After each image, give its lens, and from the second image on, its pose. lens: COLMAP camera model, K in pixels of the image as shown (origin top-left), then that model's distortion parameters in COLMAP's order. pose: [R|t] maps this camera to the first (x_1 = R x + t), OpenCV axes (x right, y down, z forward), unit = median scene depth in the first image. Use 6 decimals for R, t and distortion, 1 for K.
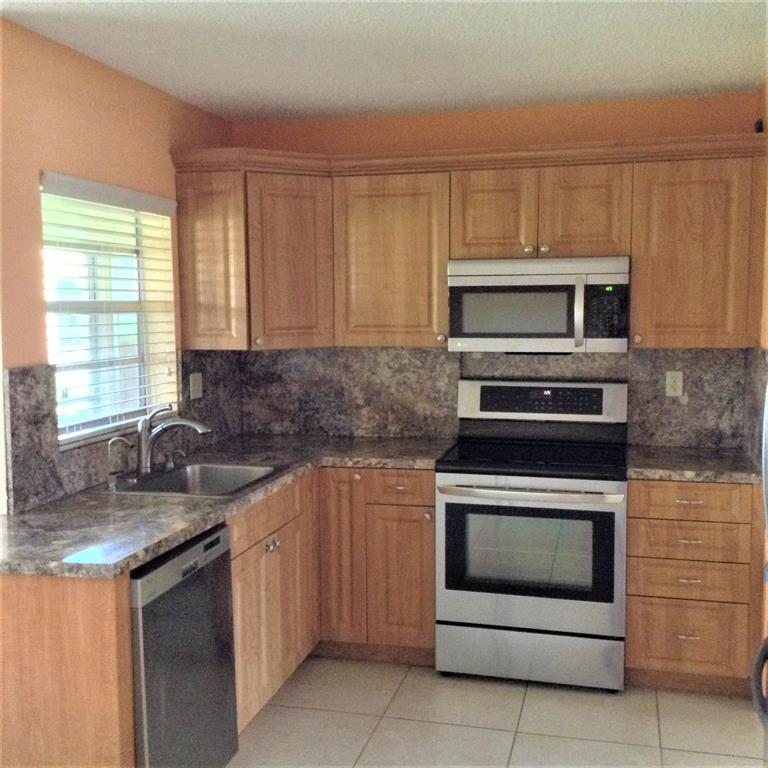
lens RADIAL K [[932.7, 0, 384.0], [0, 932.7, 384.0], [0, 0, 1]] dist [-0.010214, -0.014231]
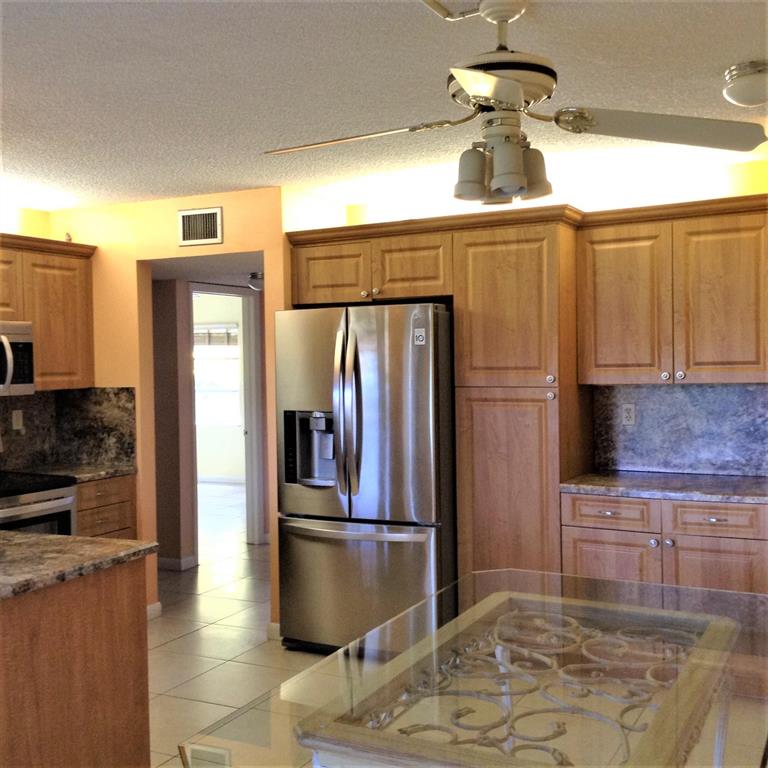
lens RADIAL K [[932.7, 0, 384.0], [0, 932.7, 384.0], [0, 0, 1]] dist [-0.010214, -0.014231]
pose [[0.244374, -0.028237, 0.969270, -0.833225], [0.101137, 0.994866, 0.003484, -0.002663], [-0.964392, 0.097178, 0.245975, 0.178498]]
